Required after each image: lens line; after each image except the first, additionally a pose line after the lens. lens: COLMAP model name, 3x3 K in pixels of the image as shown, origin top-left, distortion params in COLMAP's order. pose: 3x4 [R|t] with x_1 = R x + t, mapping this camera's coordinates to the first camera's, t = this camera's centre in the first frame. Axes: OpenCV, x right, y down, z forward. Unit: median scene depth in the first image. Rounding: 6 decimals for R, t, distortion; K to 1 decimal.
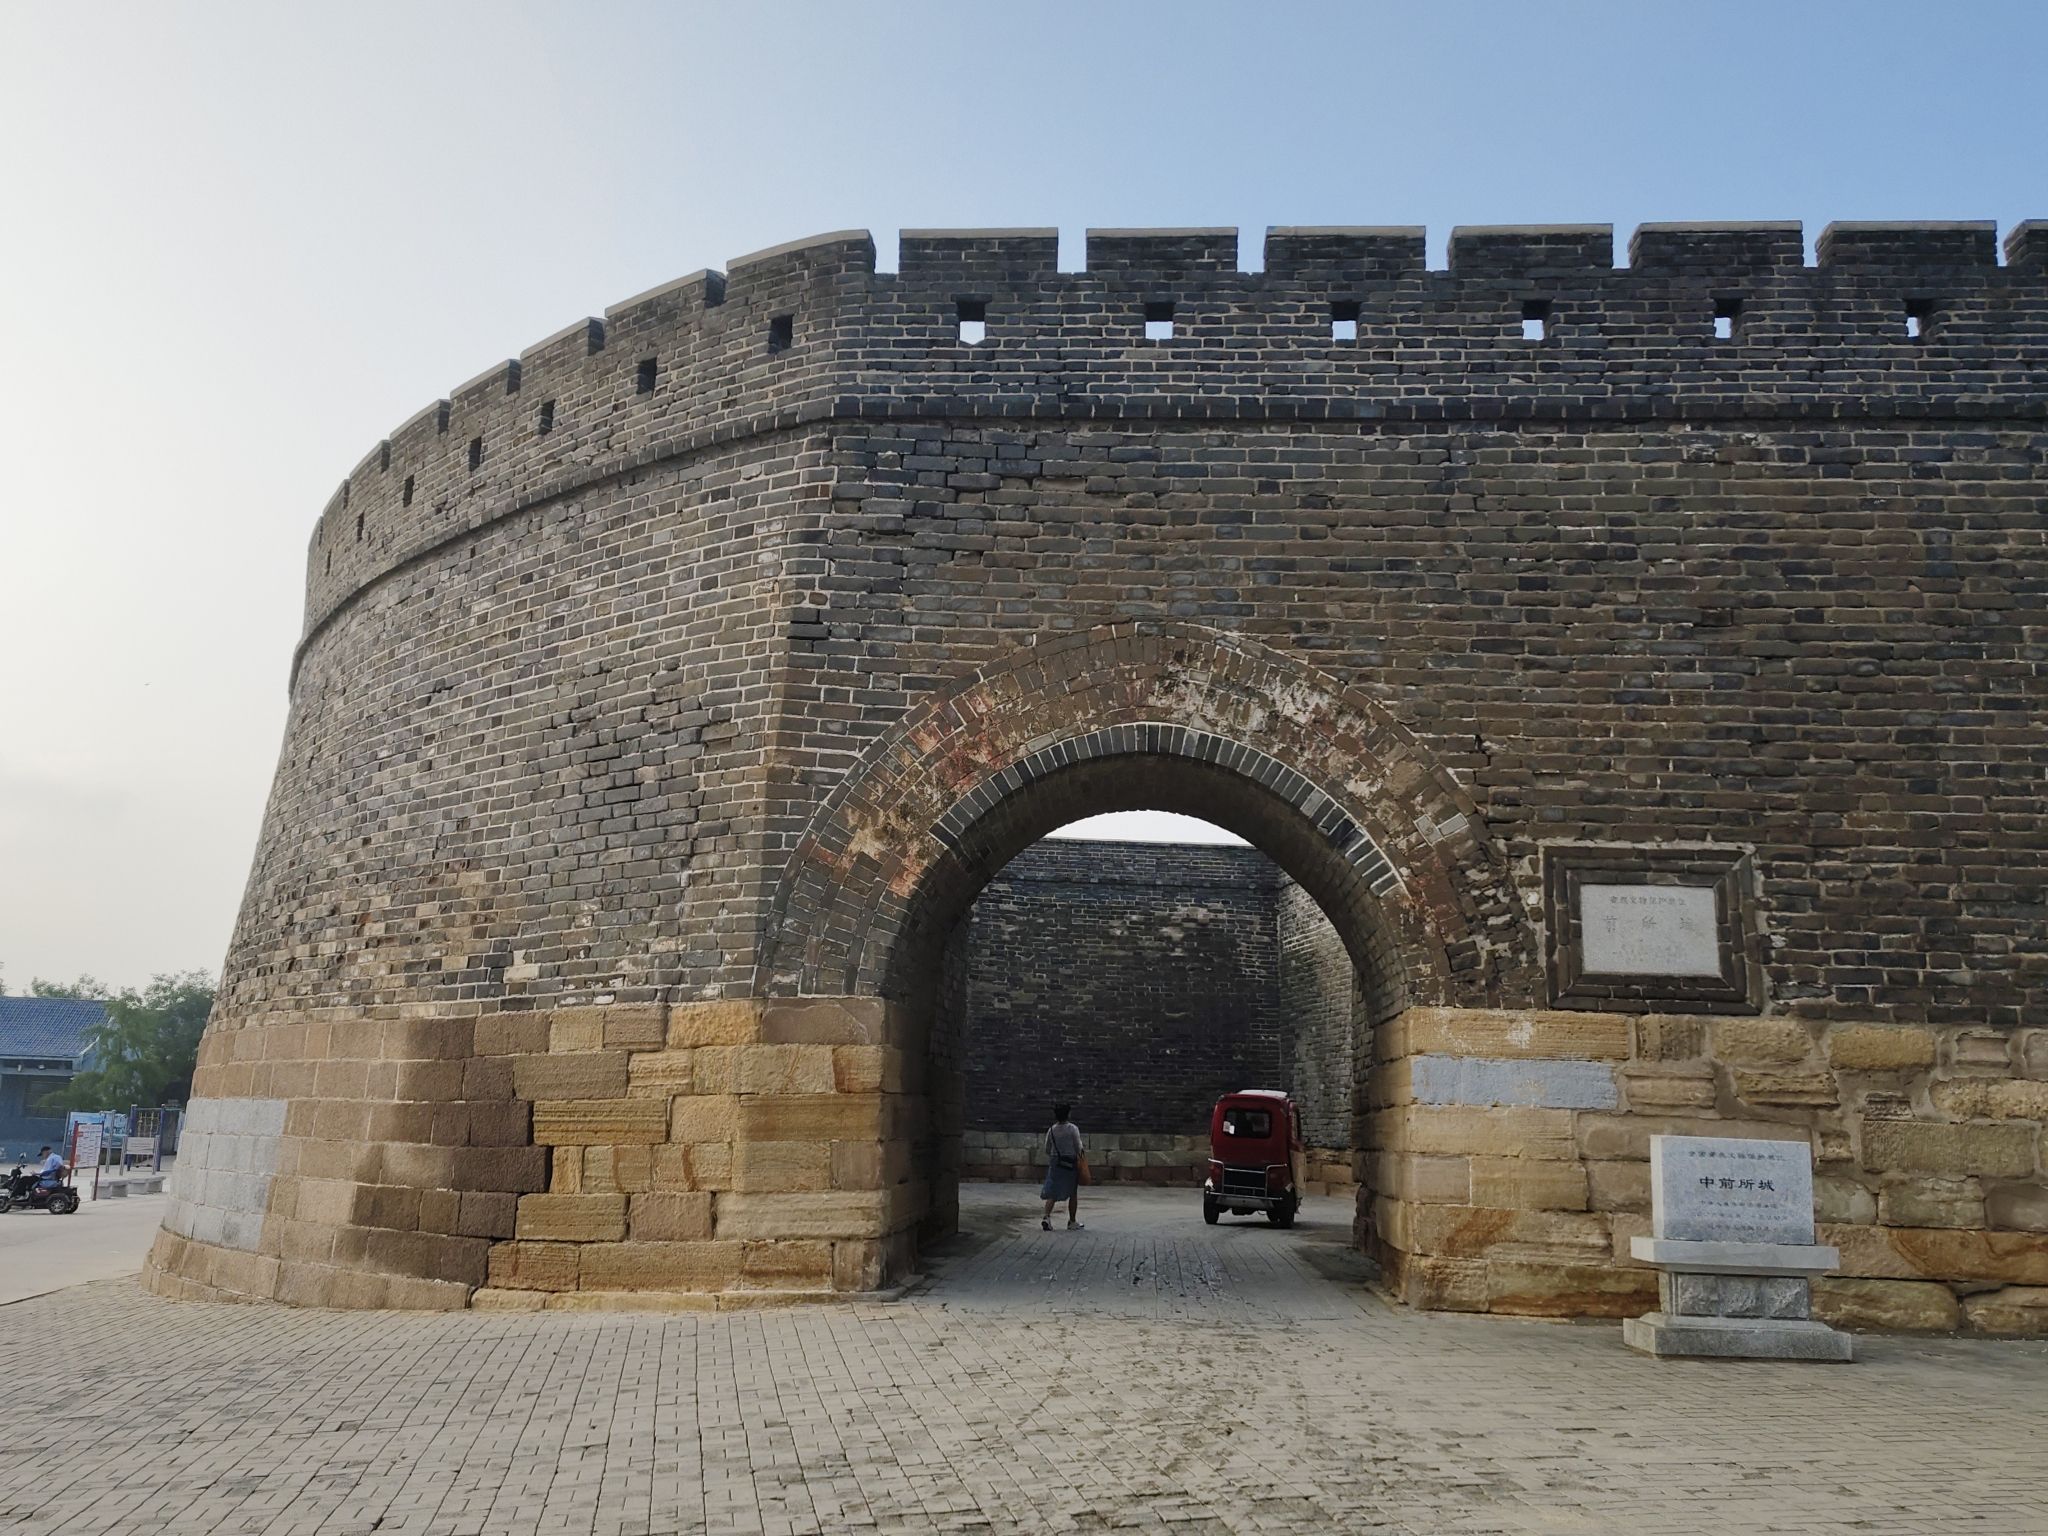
lens RADIAL K [[1625.5, 0, 1023.8], [0, 1625.5, 817.8], [0, 0, 1]] dist [0.010779, -0.000423]
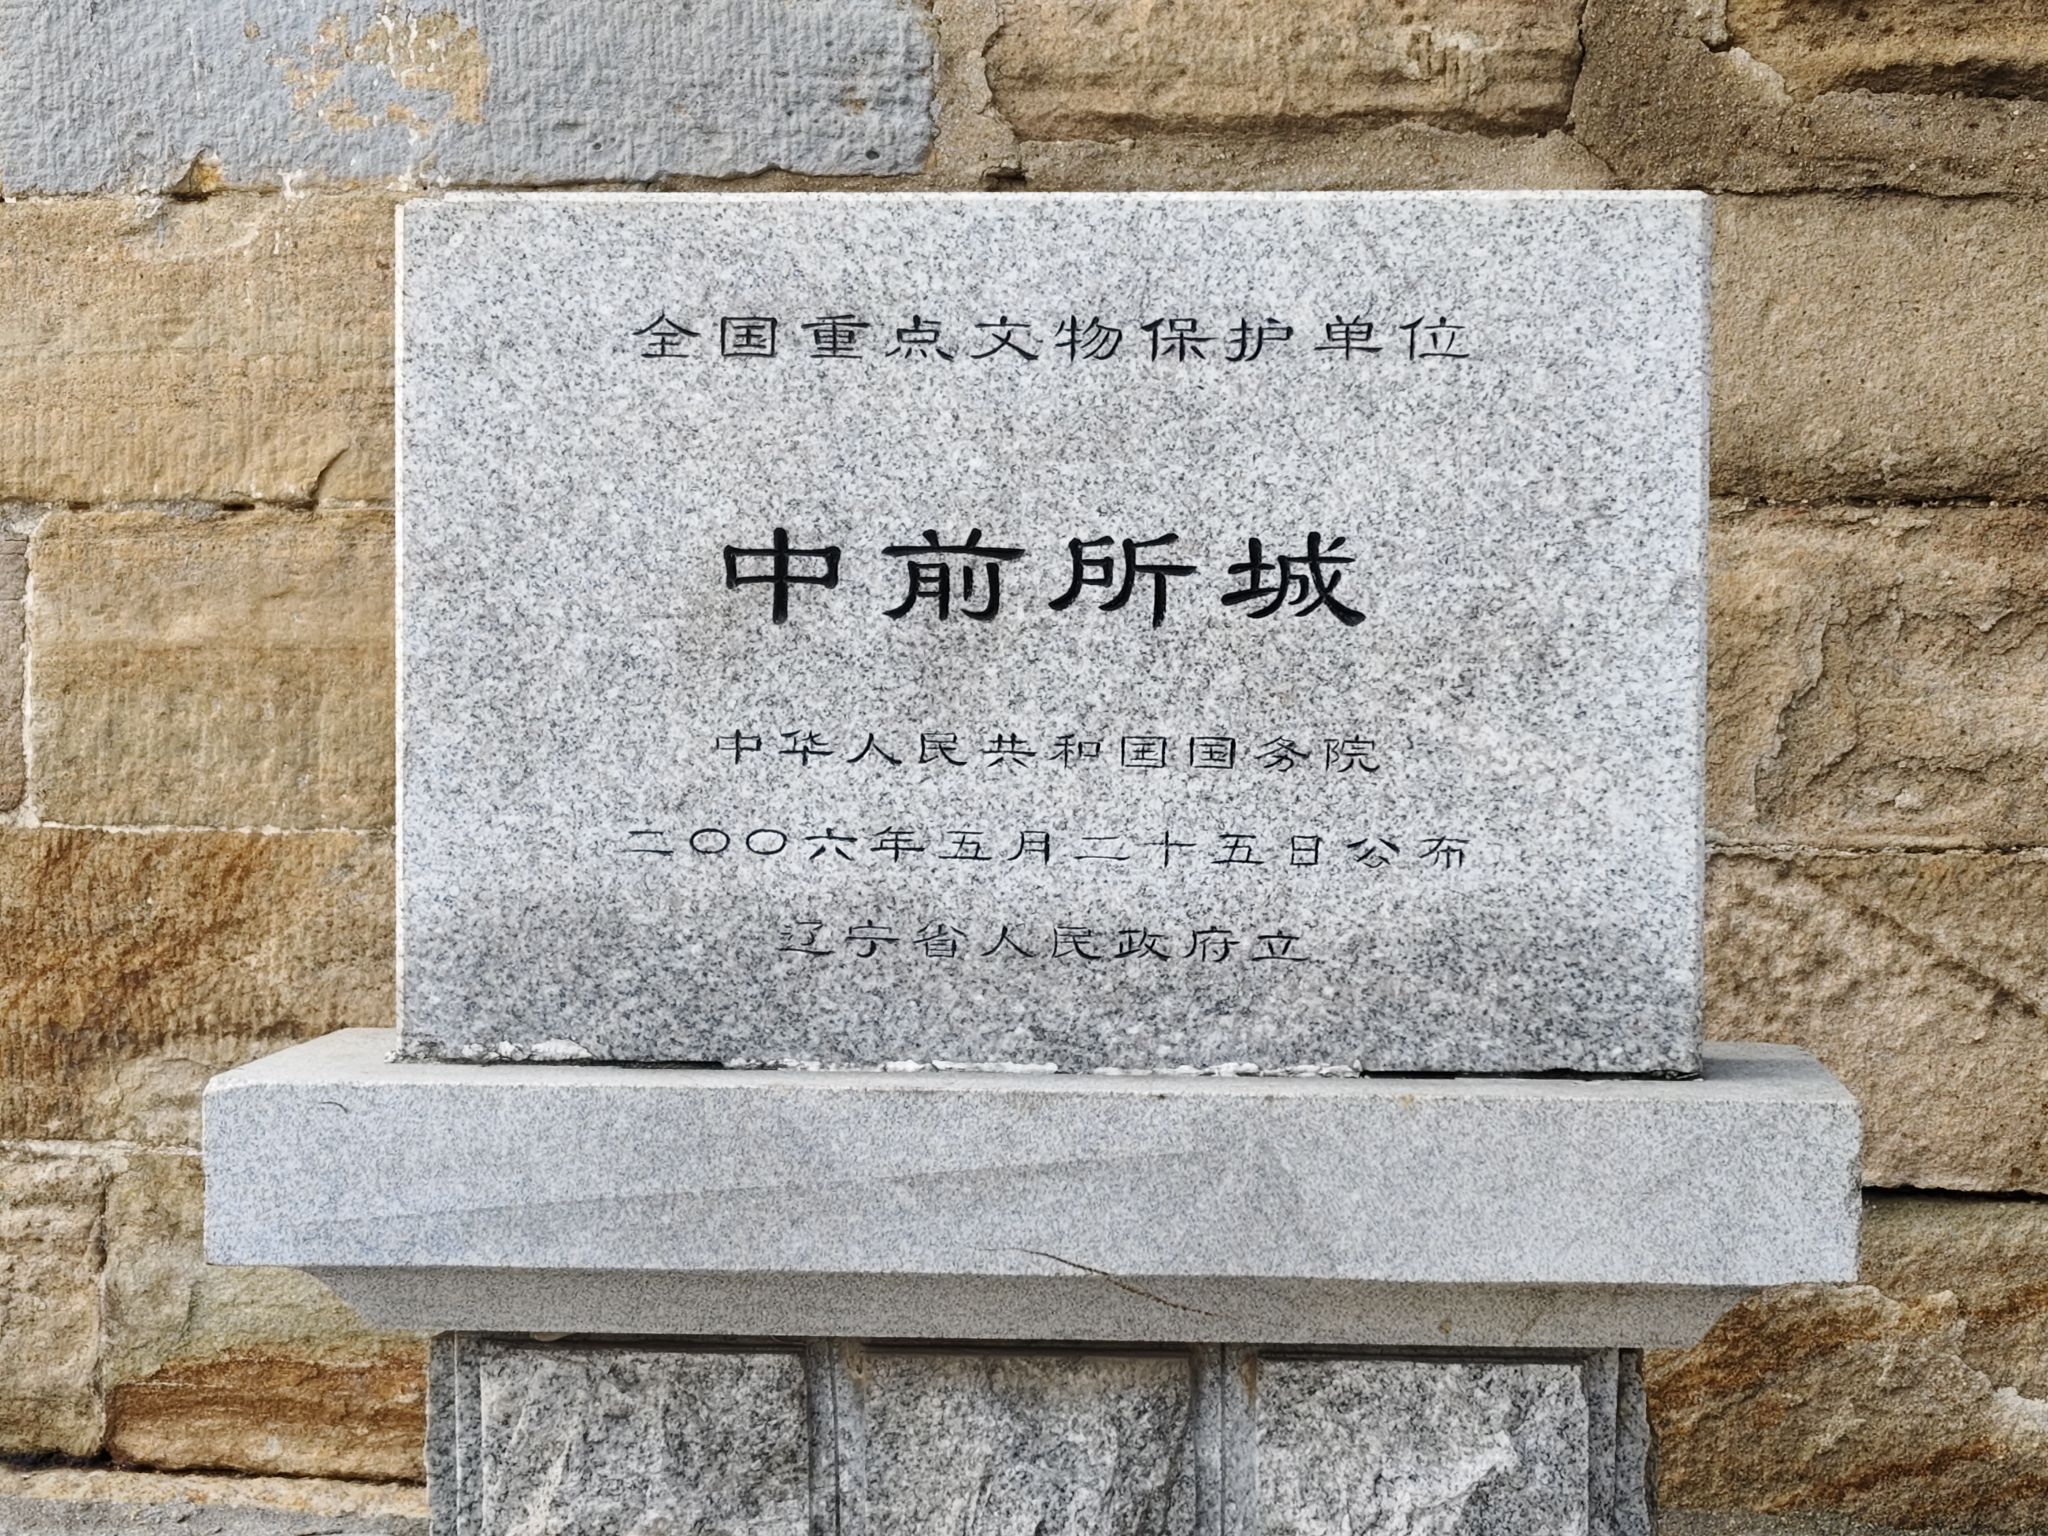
lens RADIAL K [[3731.4, 0, 1024.5], [0, 3731.4, 767.8], [0, 0, 1]] dist [-0.033455, 0.000000]
pose [[0.993036, -0.031052, -0.113643, 0.385488], [0.054853, 0.975565, 0.212752, 0.150246], [0.104260, -0.217504, 0.970475, 0.612836]]
